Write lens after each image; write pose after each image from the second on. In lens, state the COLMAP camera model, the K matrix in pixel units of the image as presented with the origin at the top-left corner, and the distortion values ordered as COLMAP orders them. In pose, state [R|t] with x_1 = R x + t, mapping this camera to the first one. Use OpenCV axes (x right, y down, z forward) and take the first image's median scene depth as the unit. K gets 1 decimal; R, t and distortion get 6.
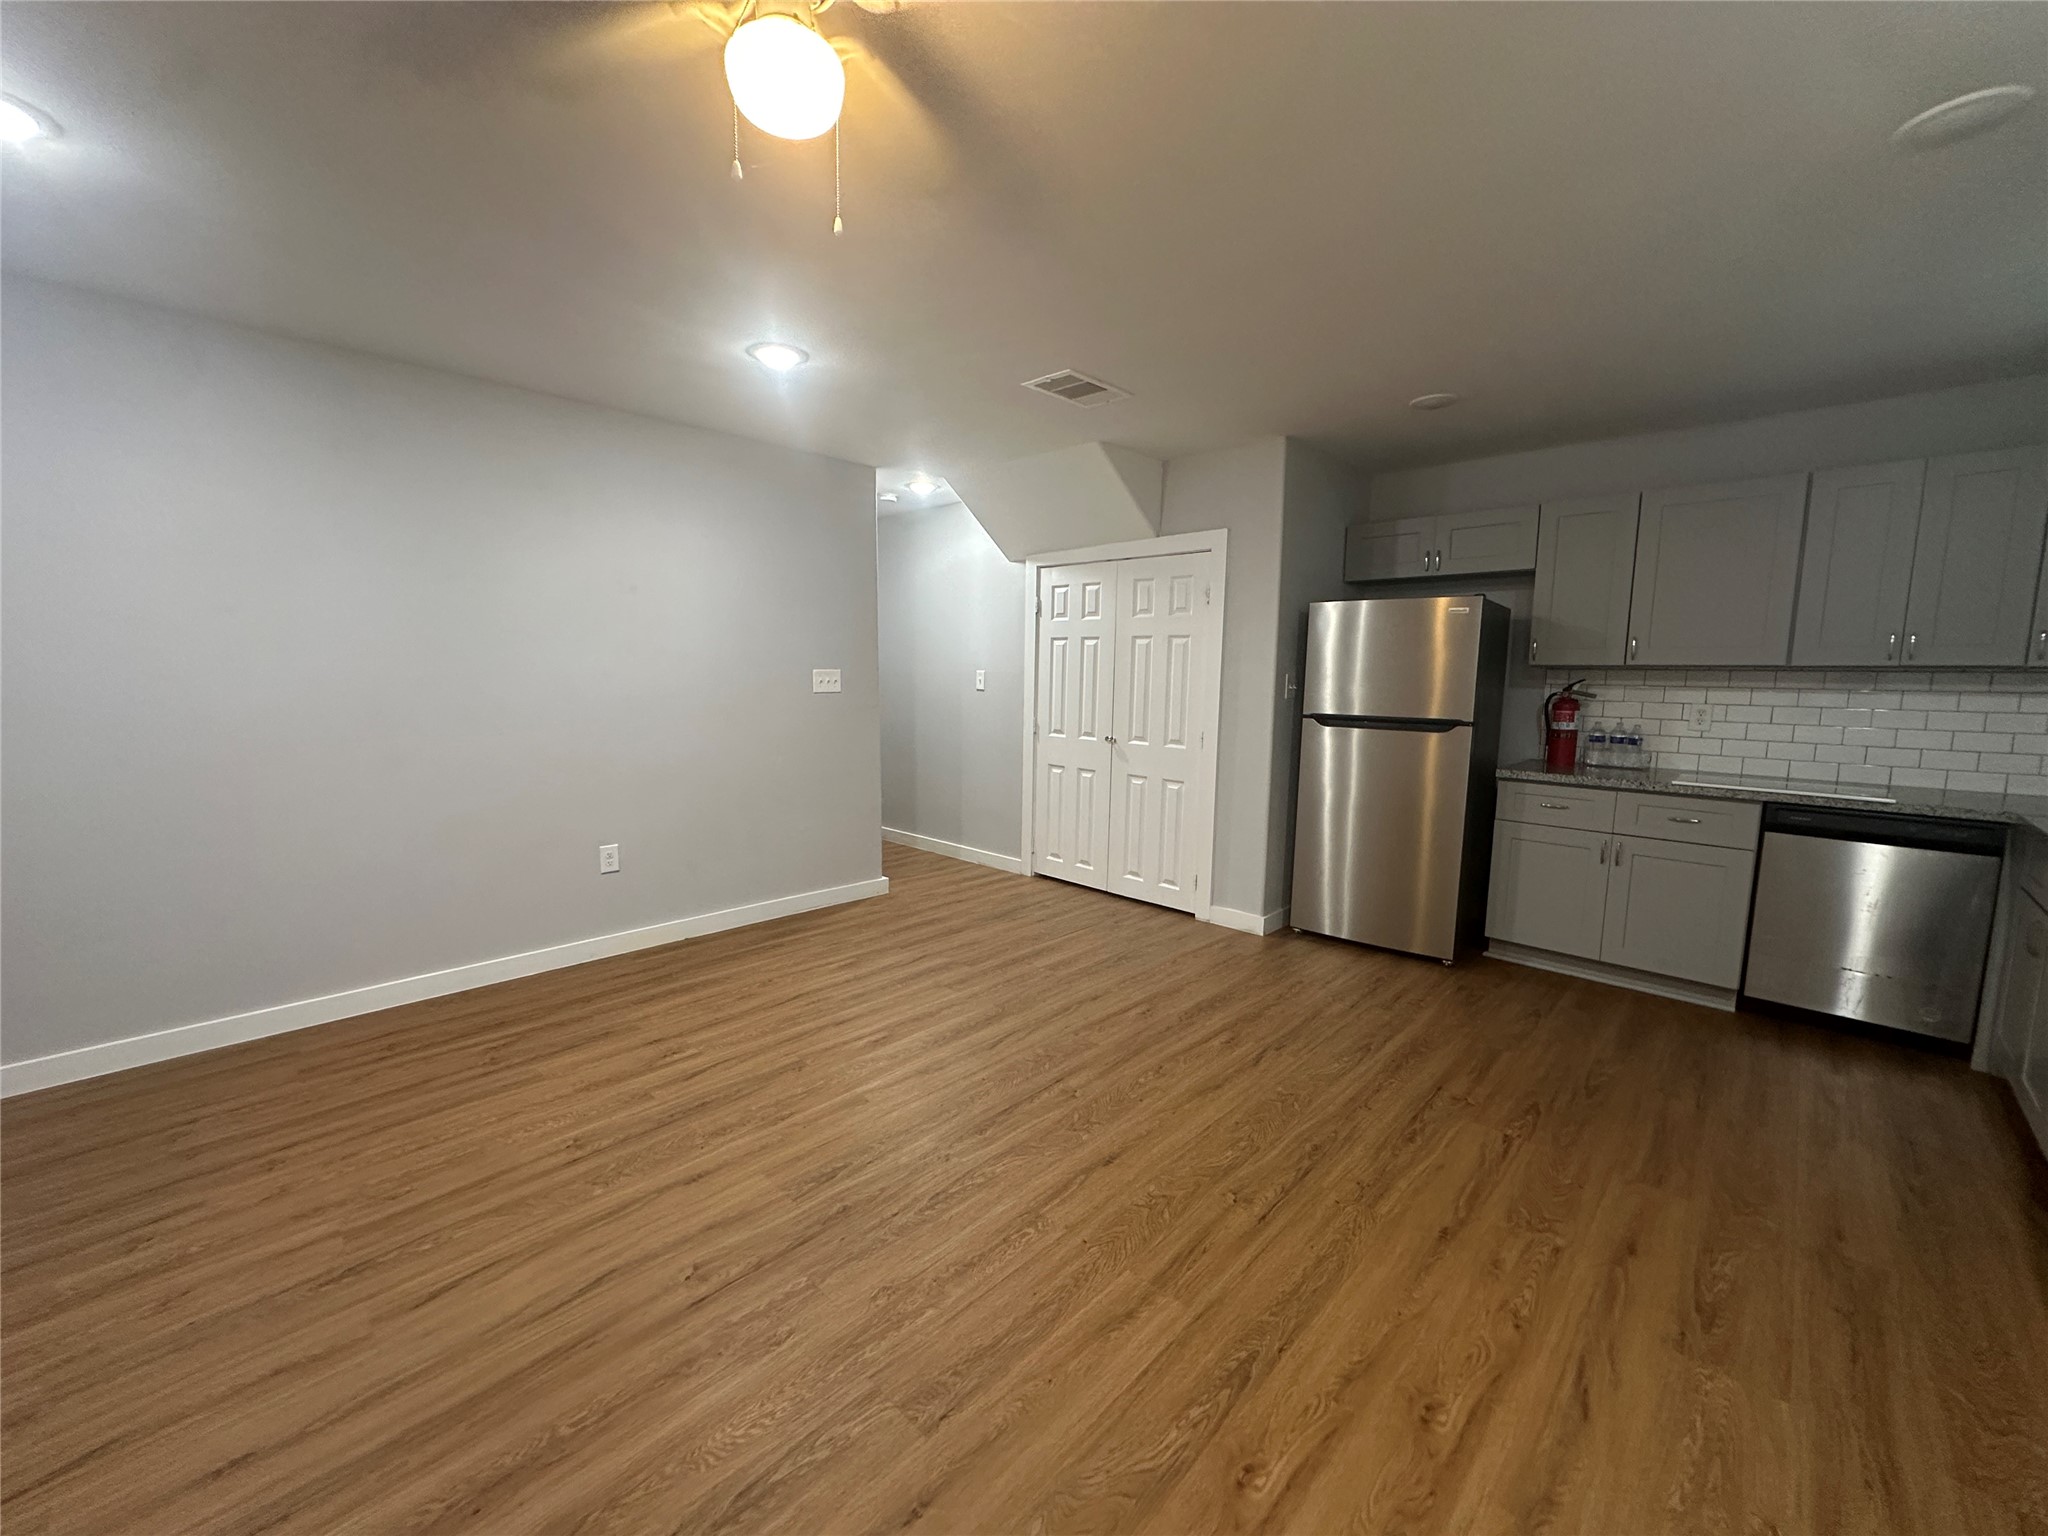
lens RADIAL K [[817.1, 0, 1026.1], [0, 817.1, 767.2], [0, 0, 1]] dist [-0.003608, 0.000533]
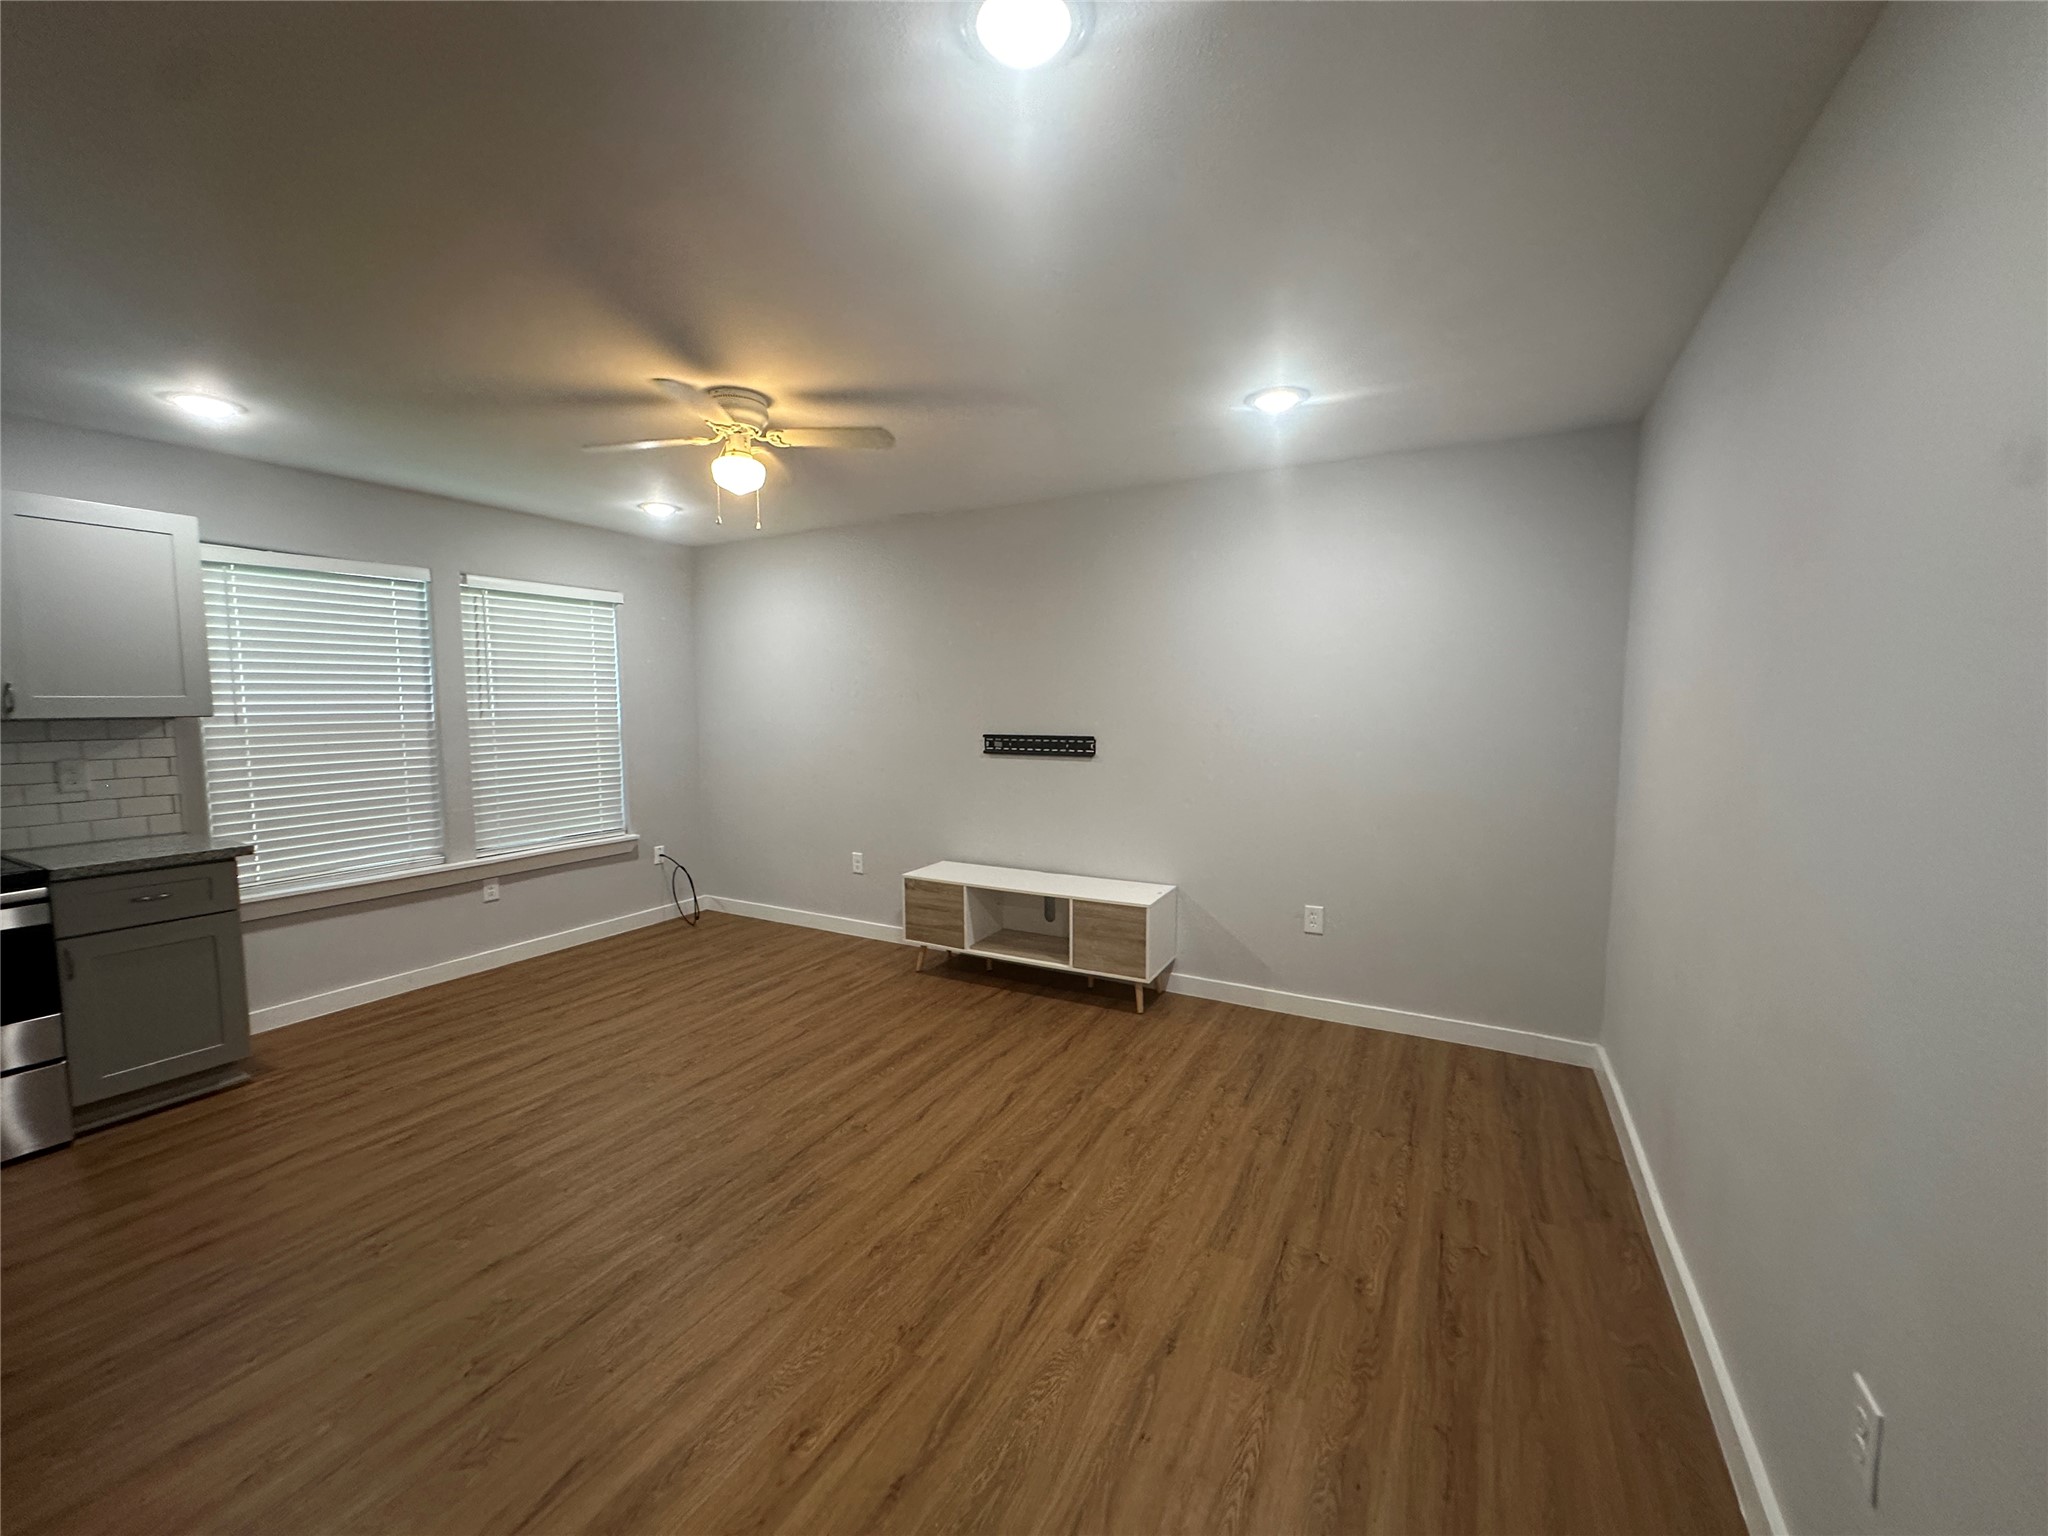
lens RADIAL K [[817.1, 0, 1024.3], [0, 817.1, 768.0], [0, 0, 1]] dist [-0.003608, 0.000533]
pose [[-0.964733, 0.014260, -0.262842, -0.192842], [-0.038930, 0.979822, 0.196047, -0.217321], [0.260334, 0.199365, -0.944711, 1.498926]]
